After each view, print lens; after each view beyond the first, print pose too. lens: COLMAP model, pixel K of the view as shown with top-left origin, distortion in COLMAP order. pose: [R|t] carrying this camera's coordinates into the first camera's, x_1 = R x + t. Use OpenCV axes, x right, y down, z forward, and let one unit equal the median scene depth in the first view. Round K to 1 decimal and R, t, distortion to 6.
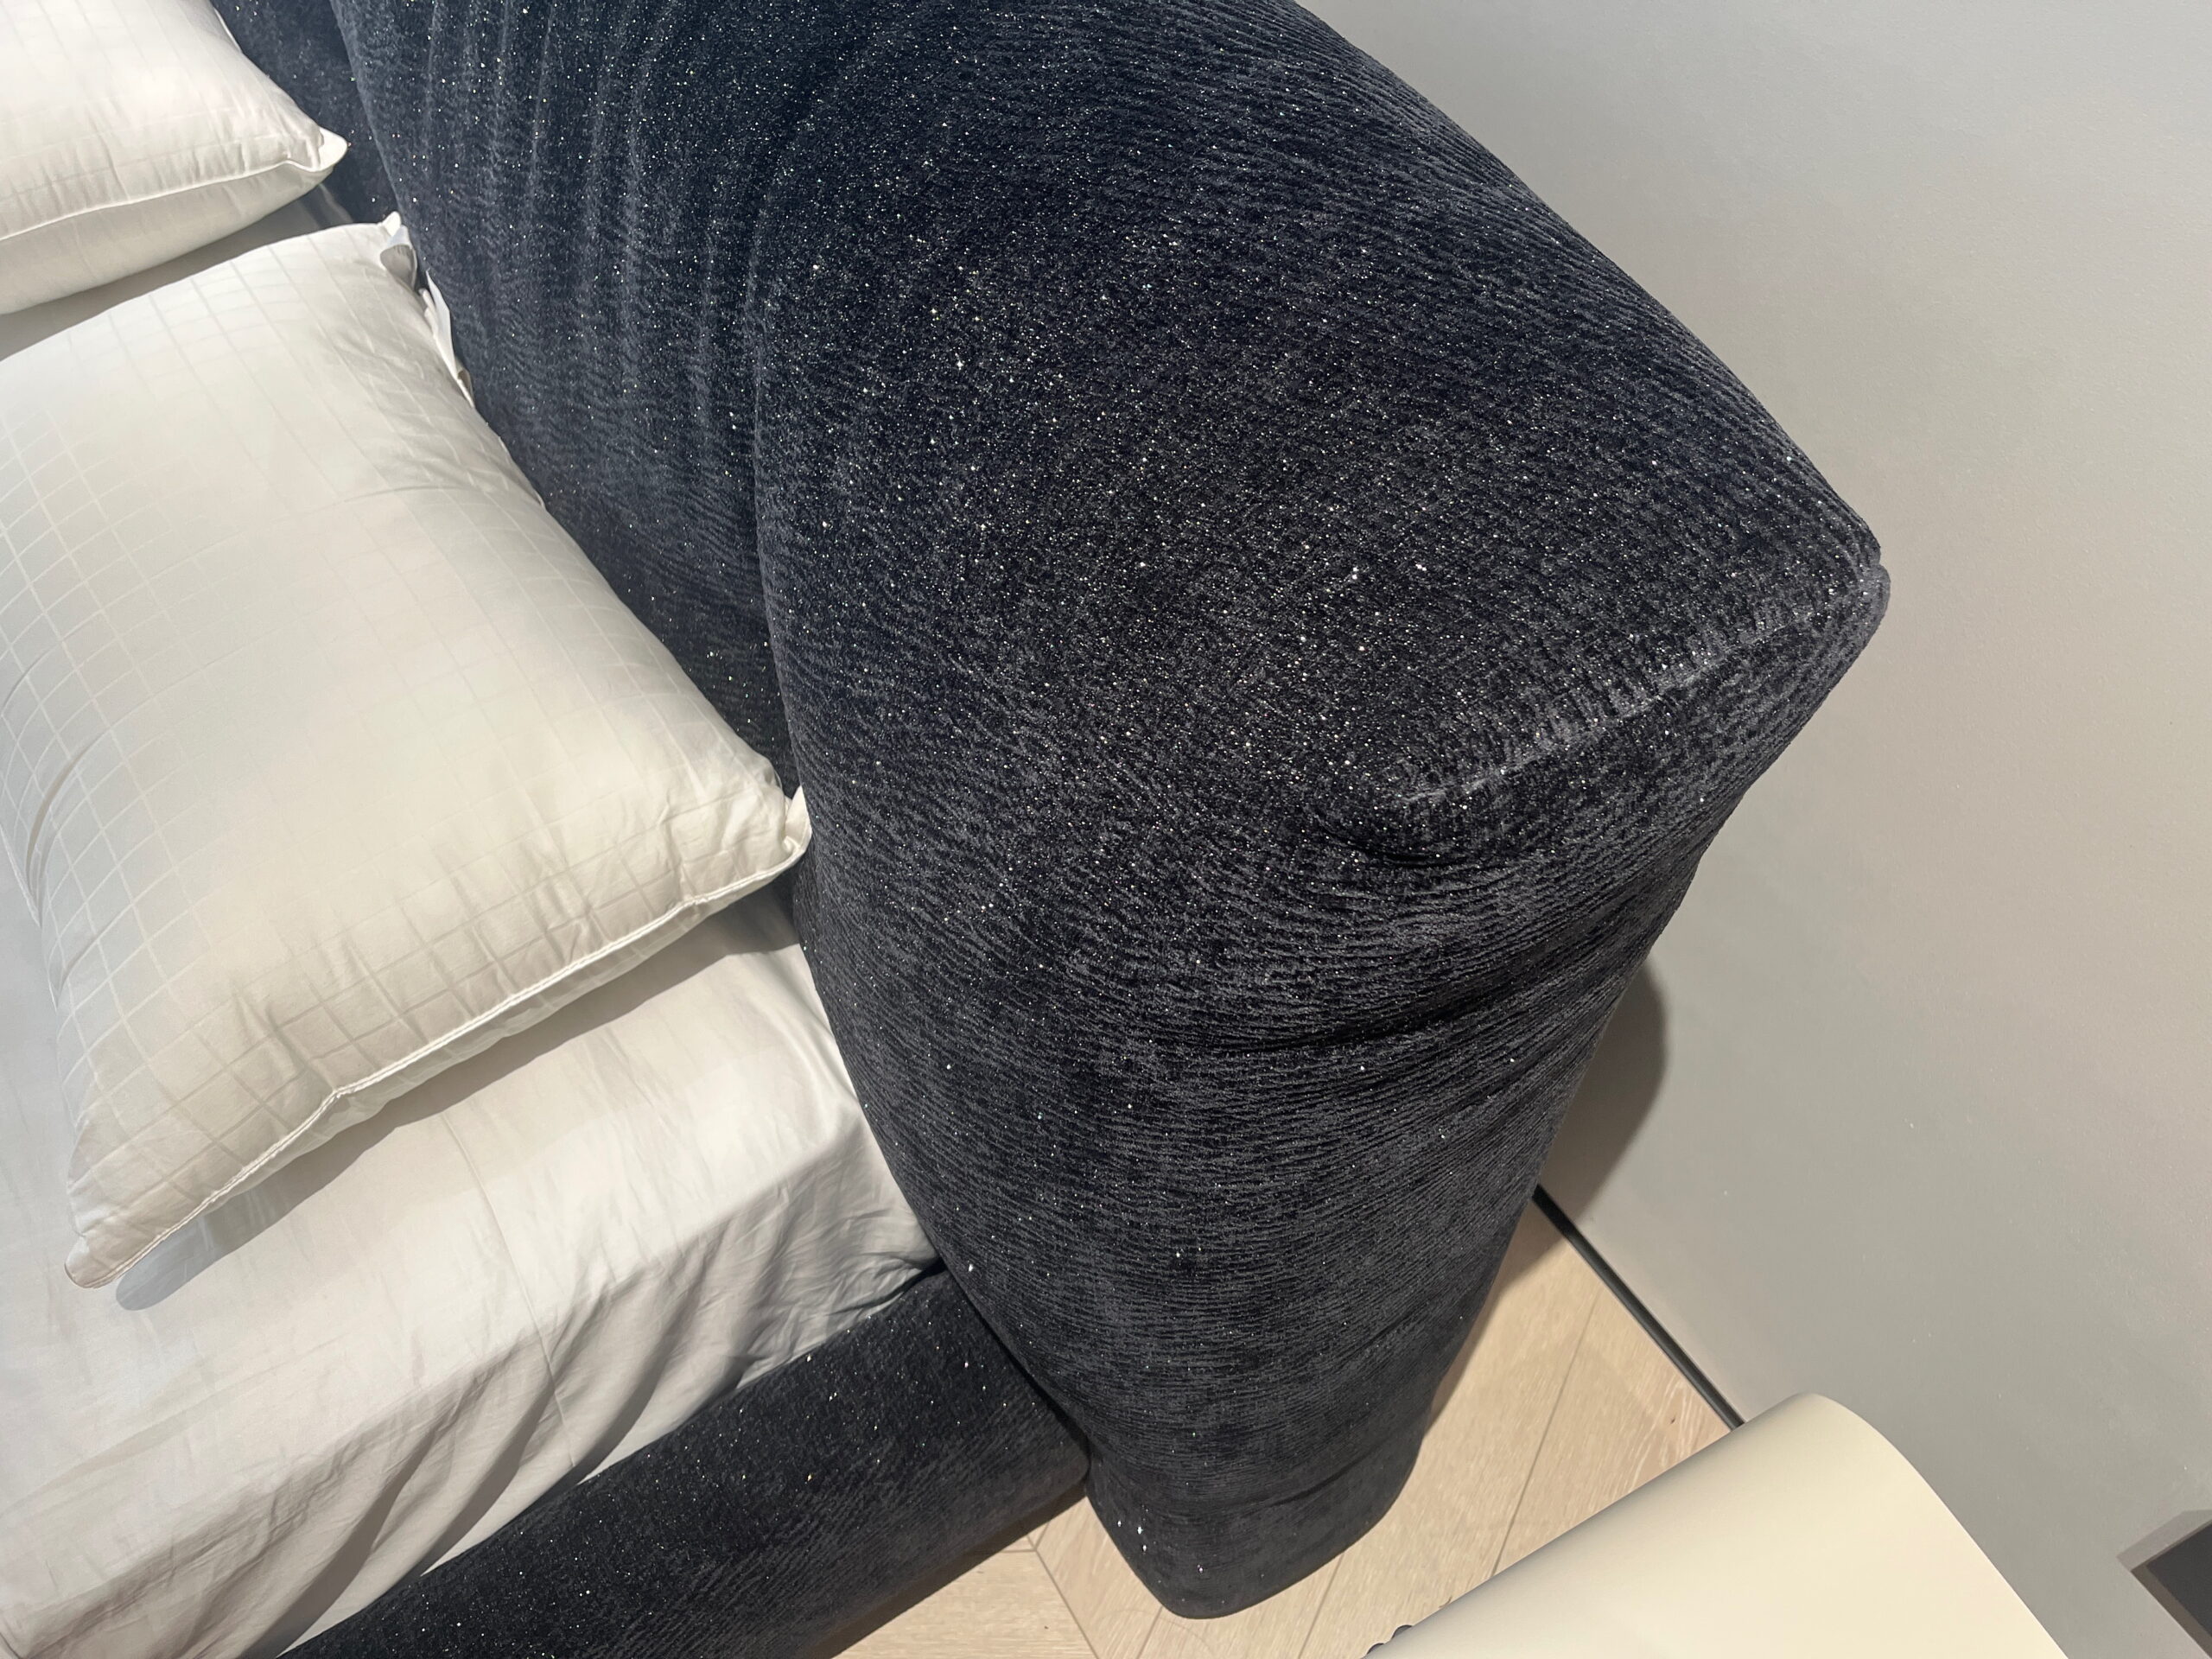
lens RADIAL K [[1701.6, 0, 1106.0], [0, 1701.6, 829.5], [0, 0, 1]] dist [0.075982, -0.112315]
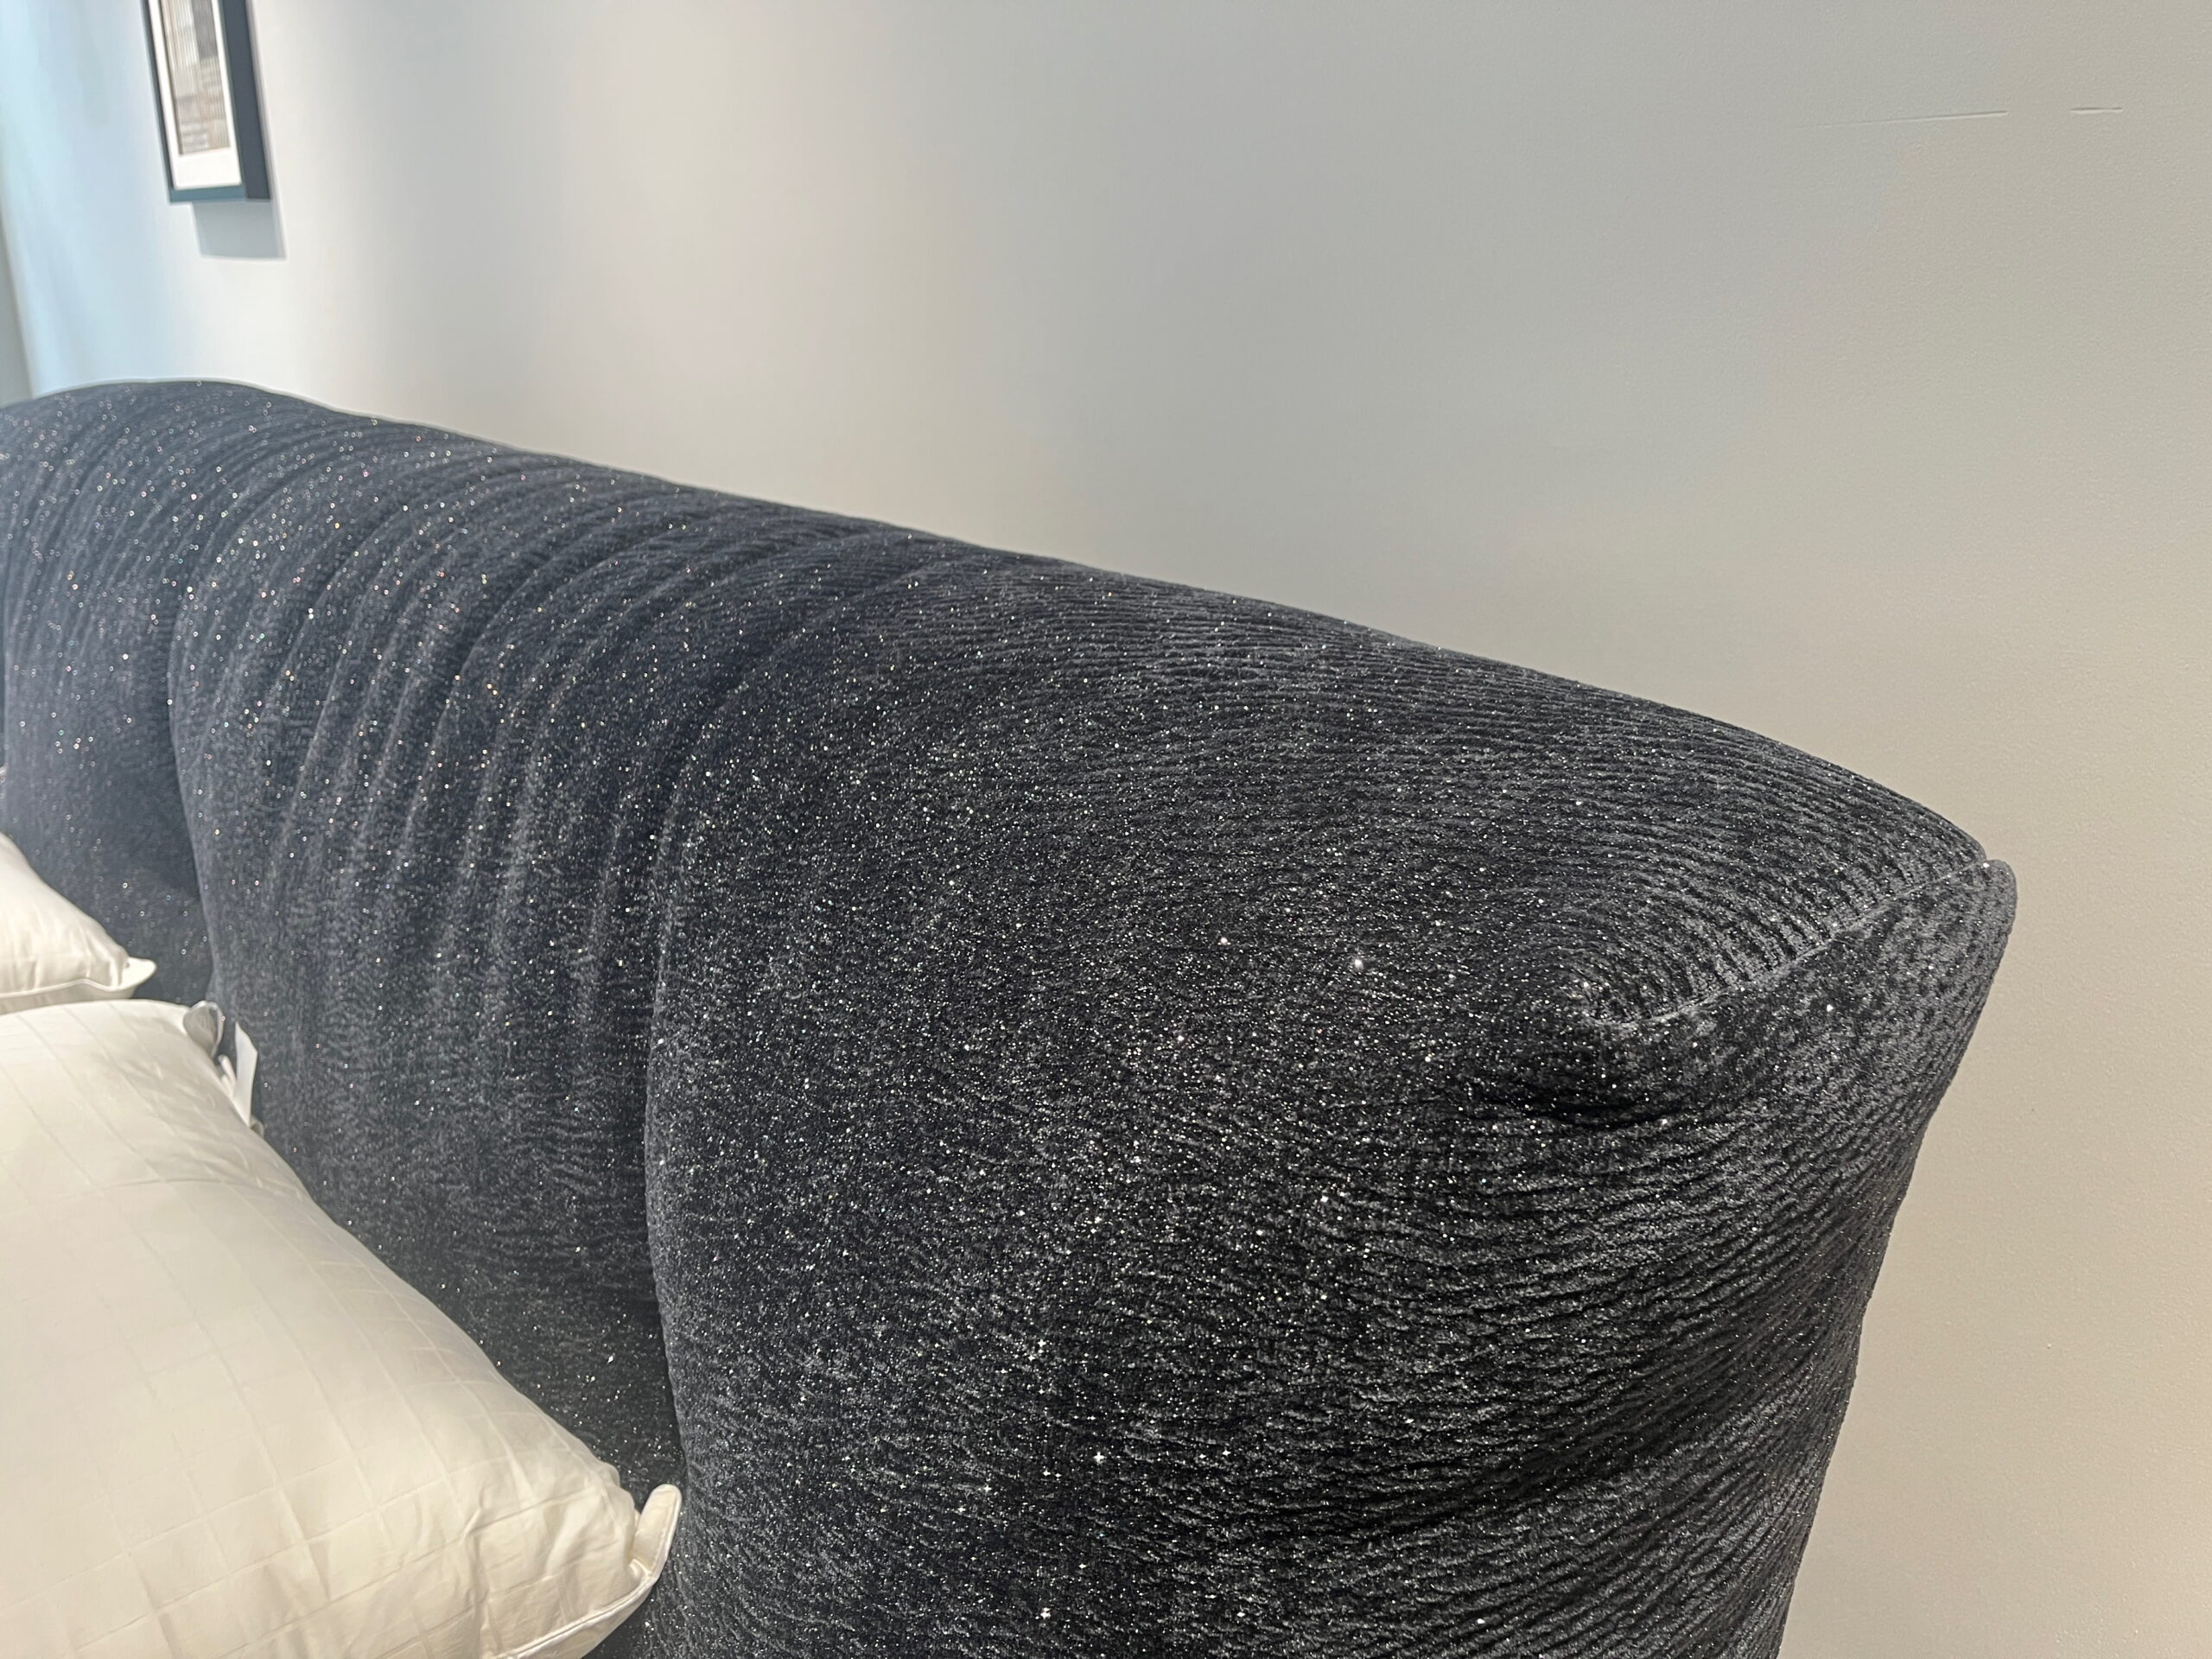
lens RADIAL K [[1706.9, 0, 1176.9], [0, 1706.9, 703.9], [0, 0, 1]] dist [0.058441, -0.072645]
pose [[0.987385, -0.012674, 0.157830, -0.113735], [0.098837, 0.828080, -0.551828, 0.229181], [-0.123702, 0.560466, 0.818887, 0.239326]]
